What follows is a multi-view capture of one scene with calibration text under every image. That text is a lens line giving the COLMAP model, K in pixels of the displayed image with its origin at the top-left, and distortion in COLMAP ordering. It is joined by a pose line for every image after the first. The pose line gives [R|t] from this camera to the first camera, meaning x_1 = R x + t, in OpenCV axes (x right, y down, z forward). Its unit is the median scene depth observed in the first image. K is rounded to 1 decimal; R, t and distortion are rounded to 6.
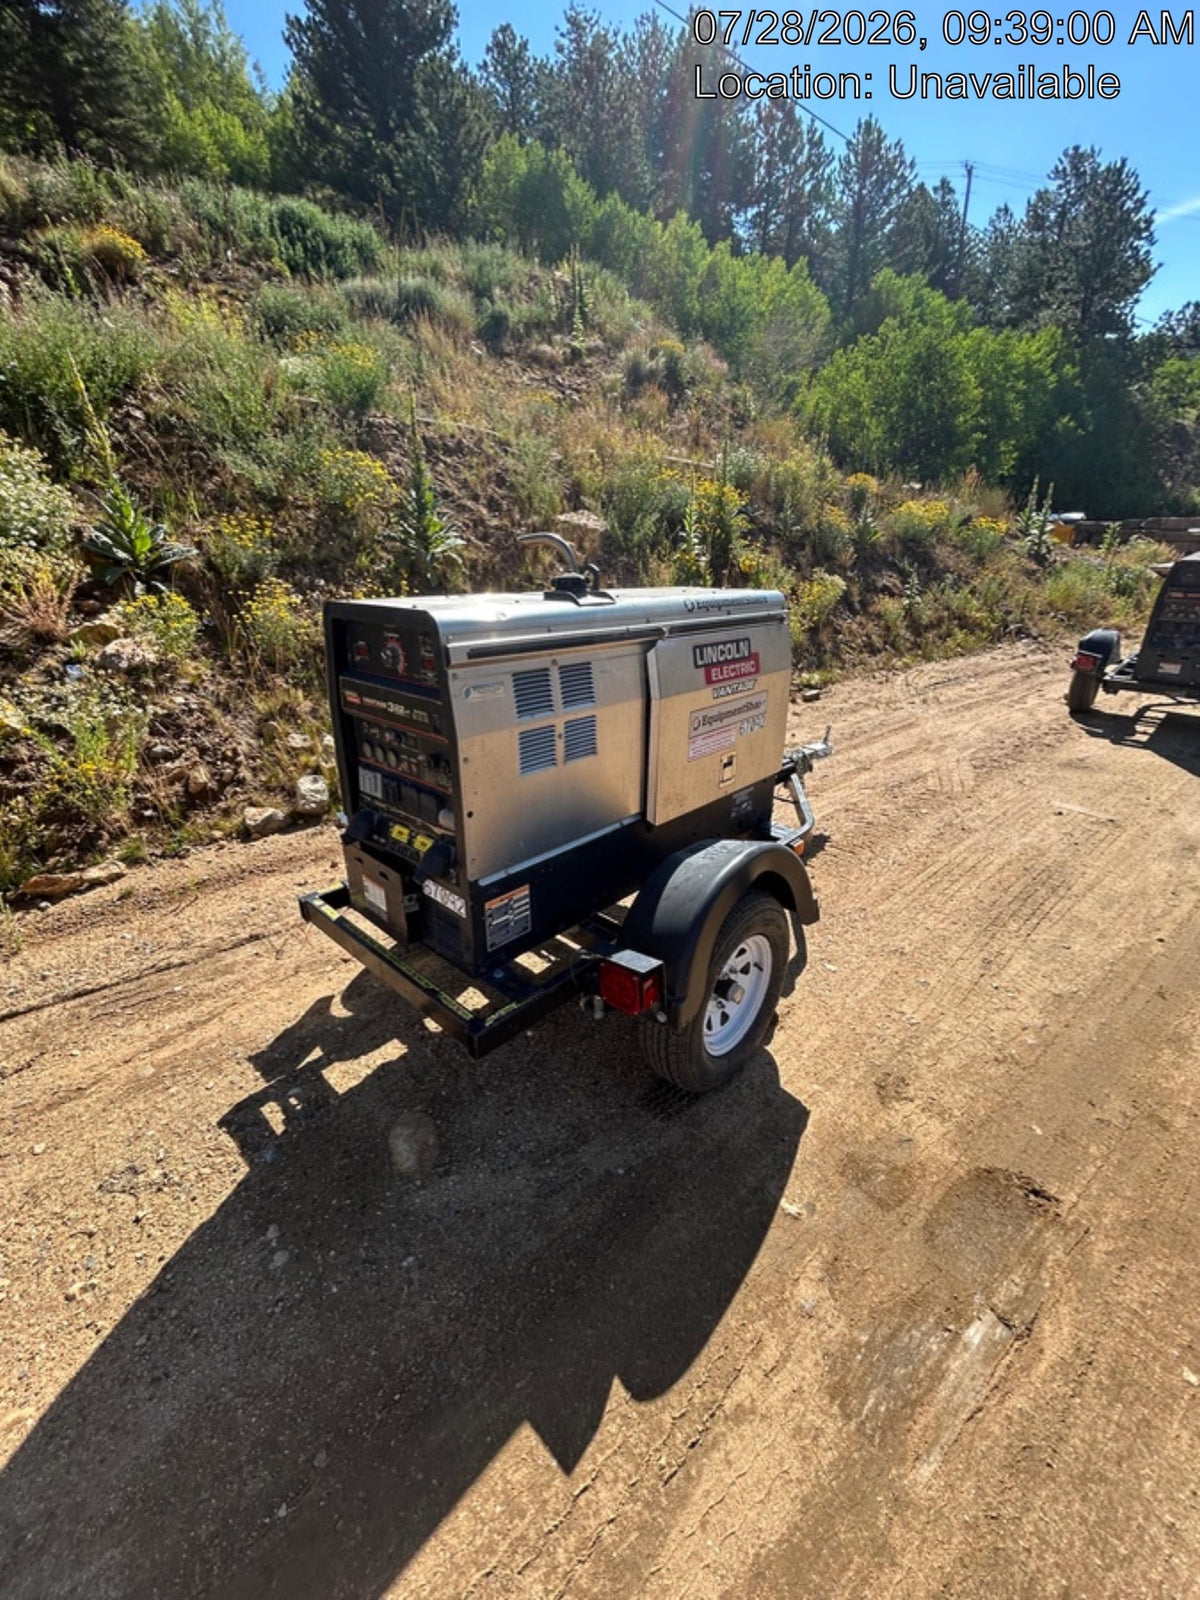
lens RADIAL K [[645.5, 0, 601.2], [0, 645.5, 802.5], [0, 0, 1]] dist [-0.000423, 0.000226]
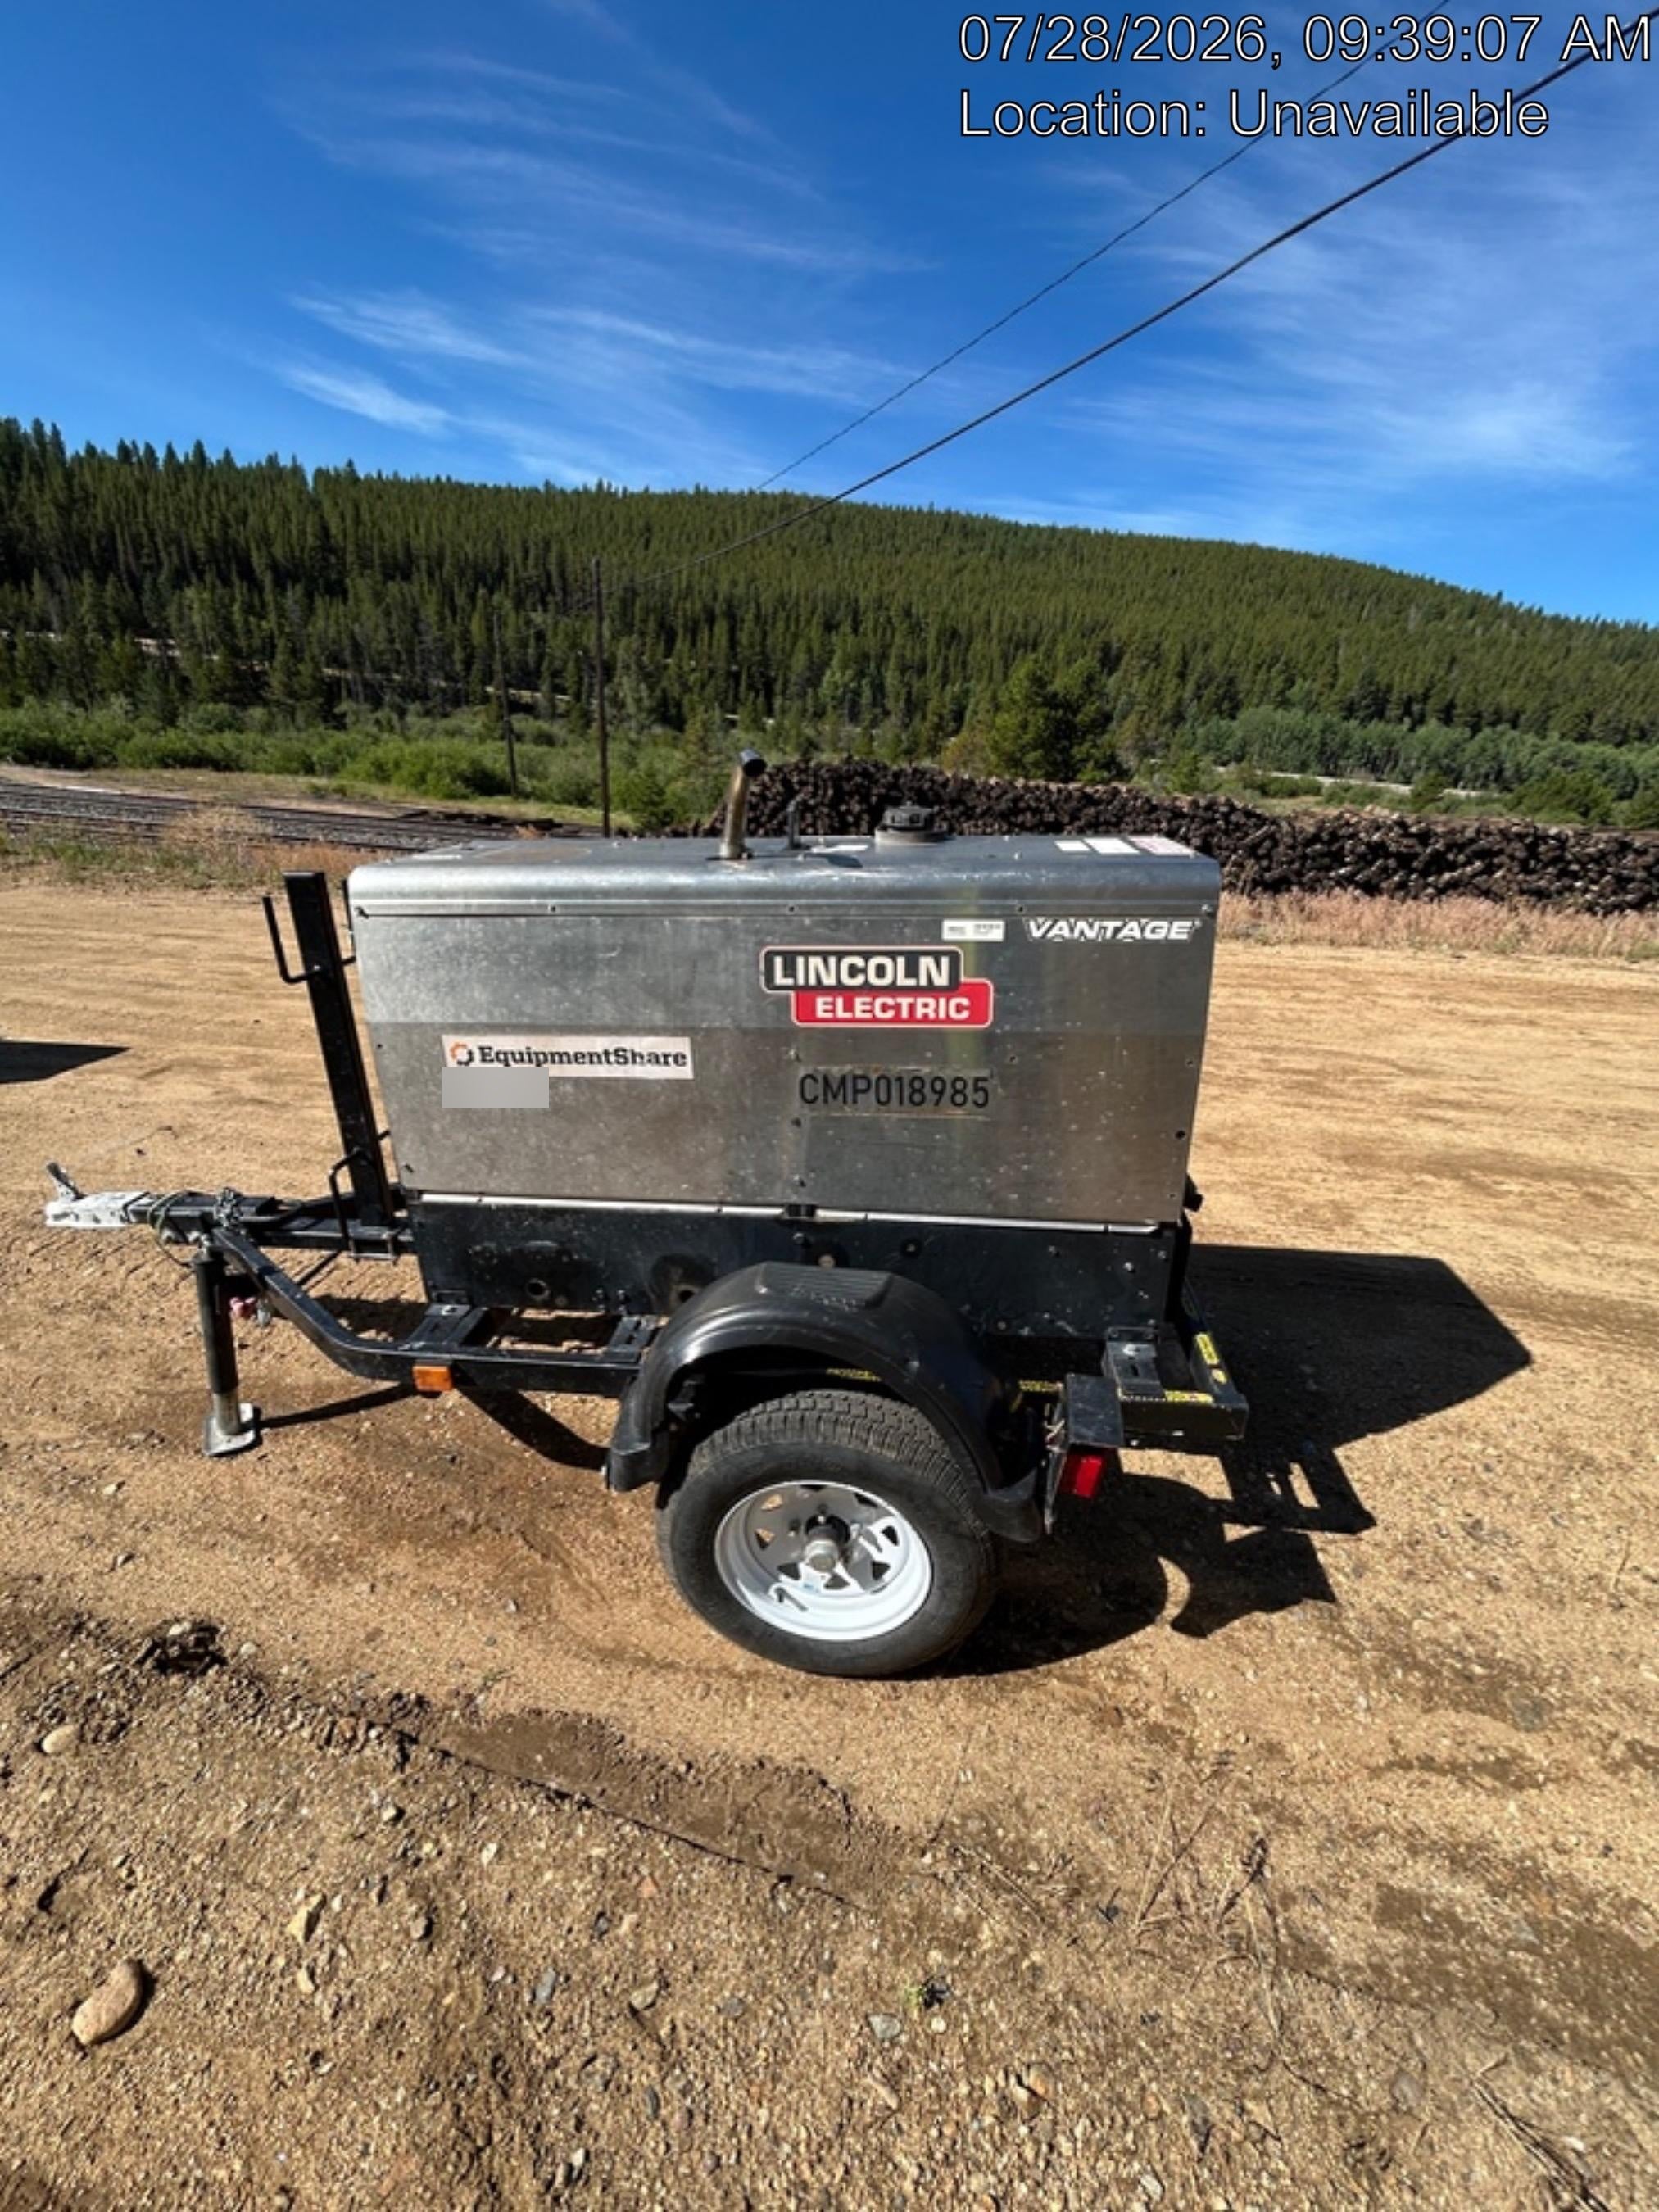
lens RADIAL K [[892.4, 0, 831.1], [0, 892.4, 1109.4], [0, 0, 1]] dist [-0.000423, 0.000226]
pose [[-0.586837, -0.306185, 0.749582, -0.771251], [0.300429, 0.777330, 0.552722, -0.596997], [-0.751907, 0.549554, -0.364179, 1.437685]]
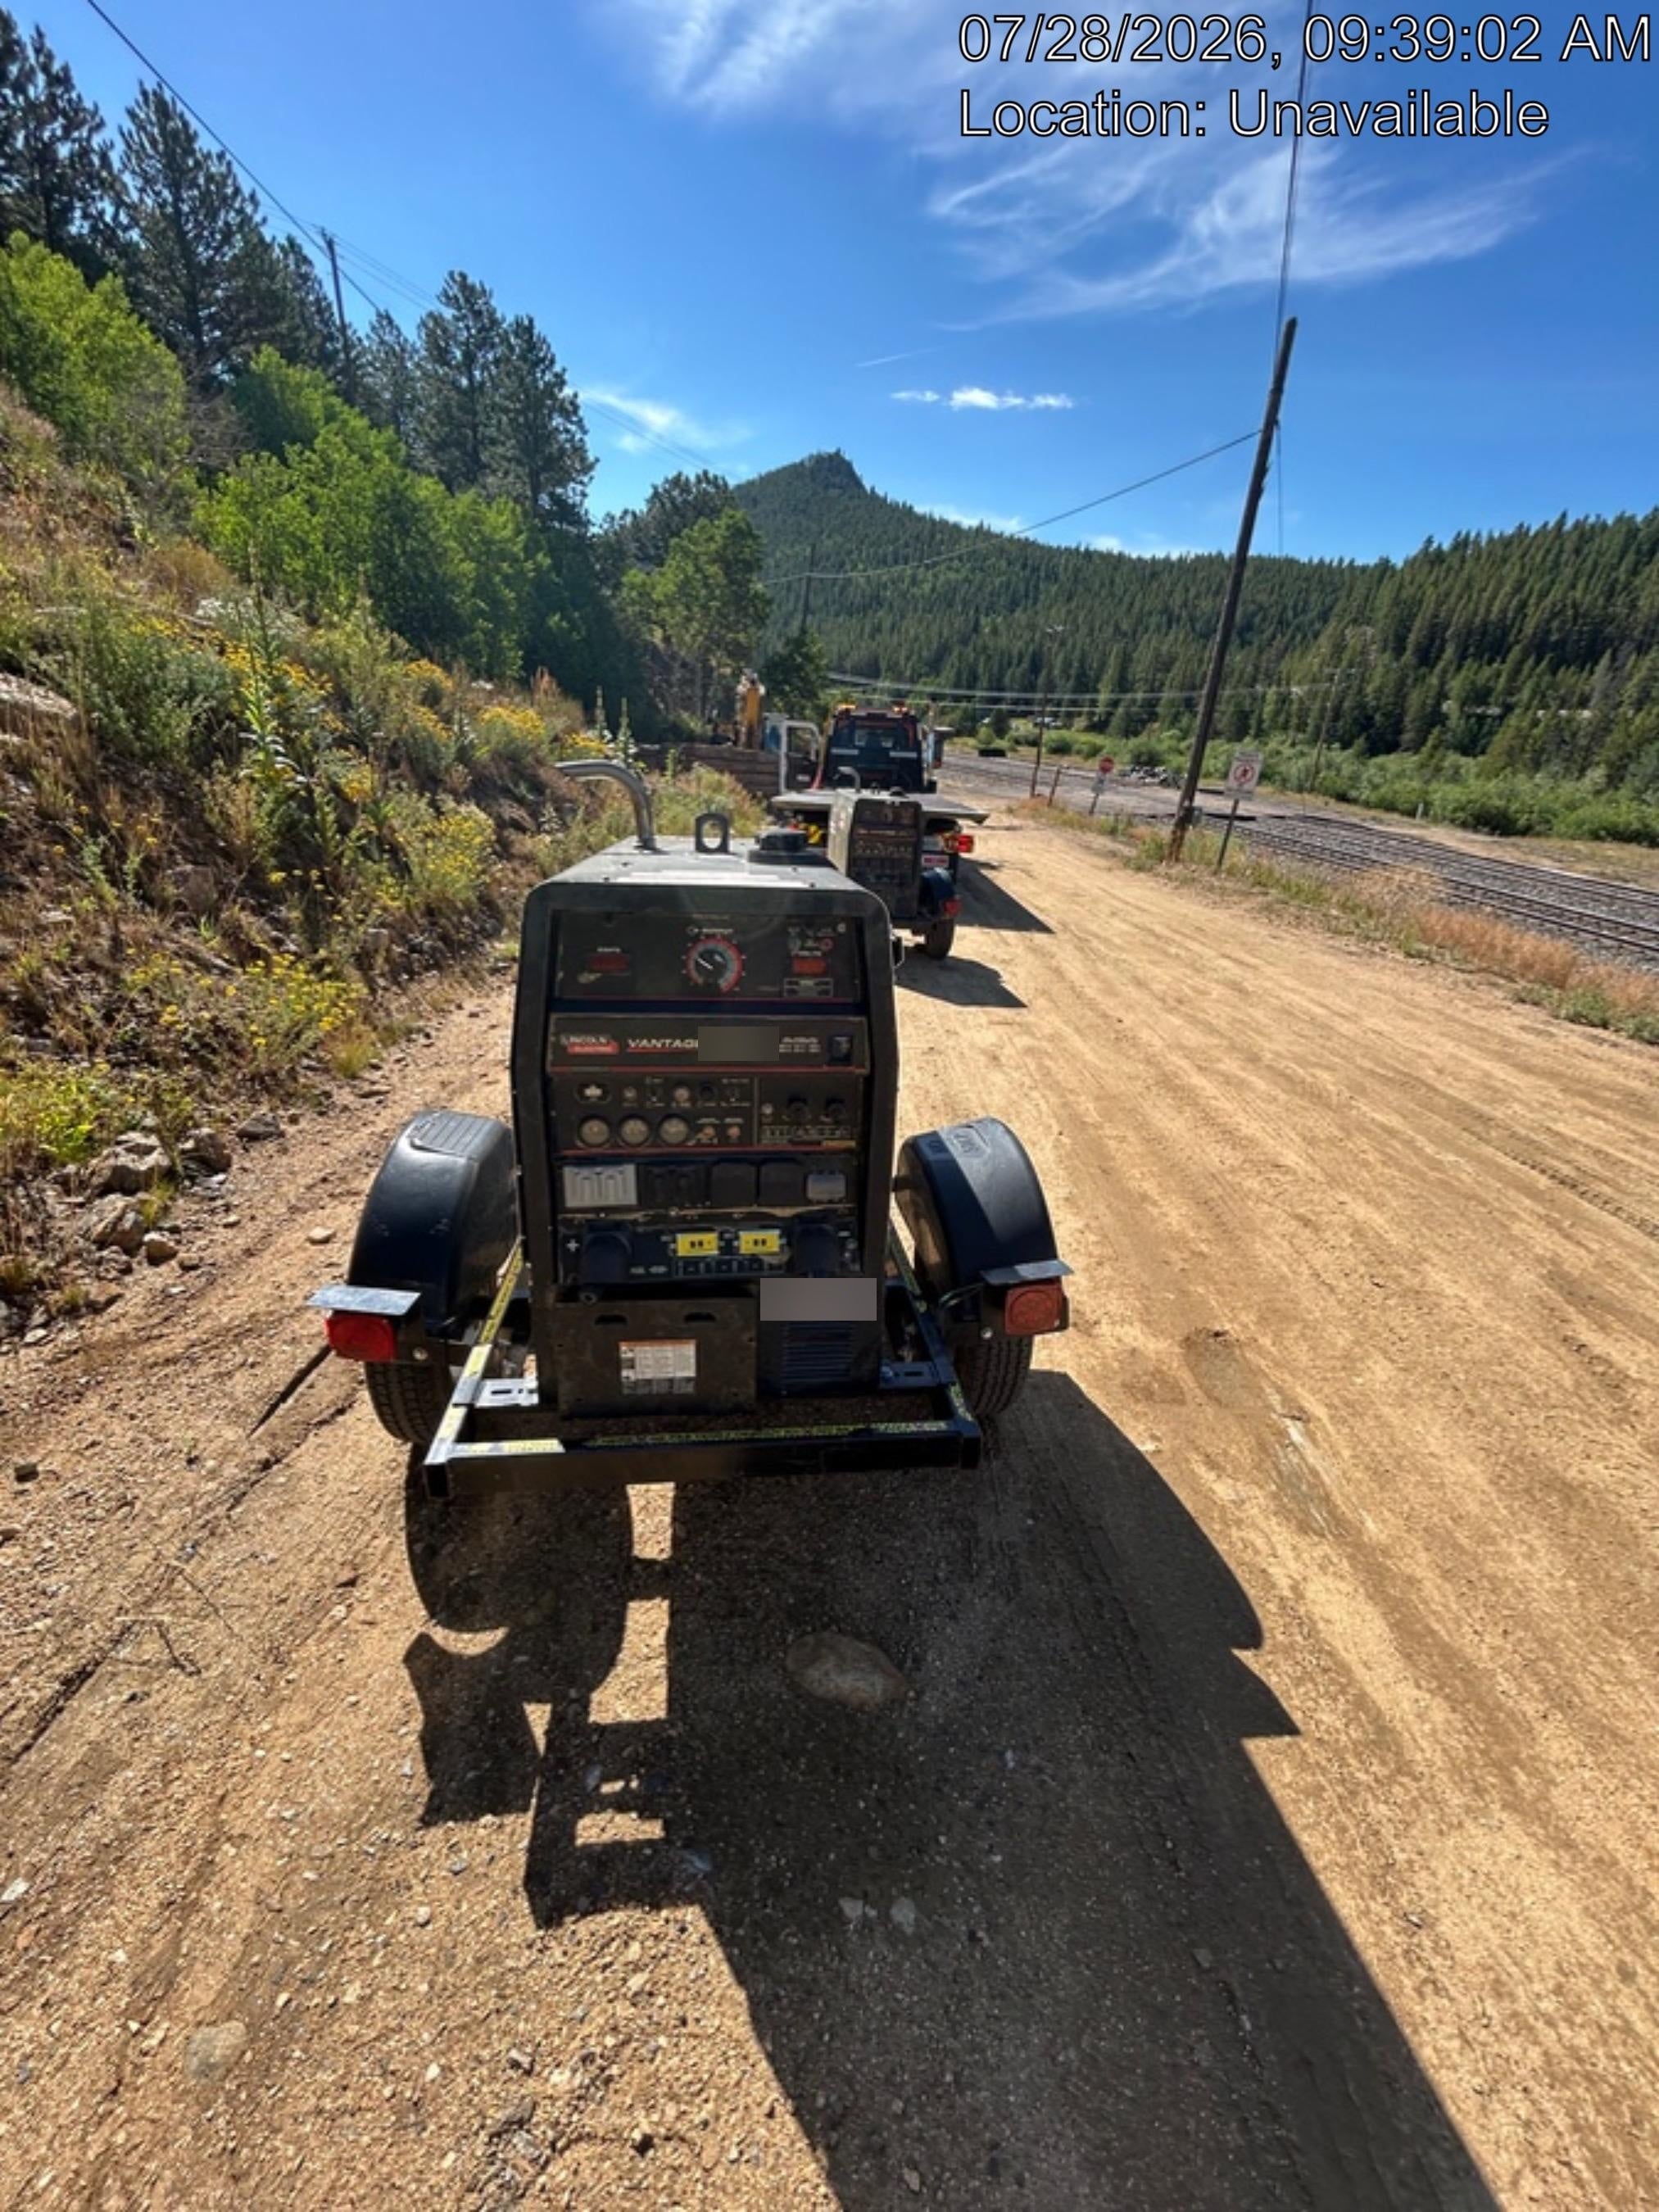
lens RADIAL K [[892.4, 0, 831.1], [0, 892.4, 1109.4], [0, 0, 1]] dist [-0.000423, 0.000226]
pose [[0.642903, -0.236710, 0.728453, -0.721826], [0.238723, 0.965601, 0.103083, -0.119316], [-0.727796, 0.107626, 0.677296, 0.269314]]
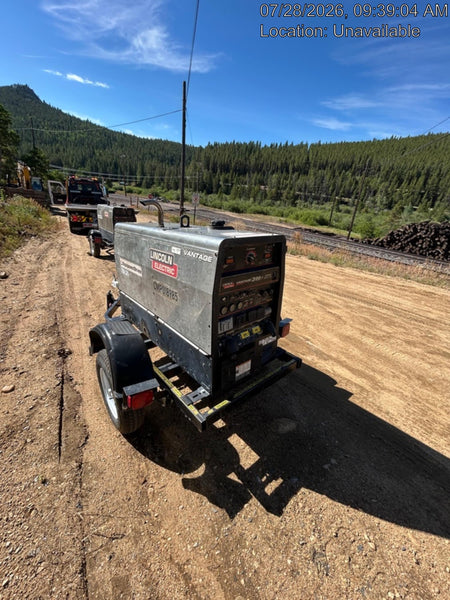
lens RADIAL K [[242.1, 0, 225.4], [0, 242.1, 300.9], [0, 0, 1]] dist [-0.000423, 0.000226]
pose [[0.113390, -0.352545, 0.928900, -0.941960], [0.328521, 0.895645, 0.299822, -0.298607], [-0.937665, 0.271167, 0.217376, 0.740613]]
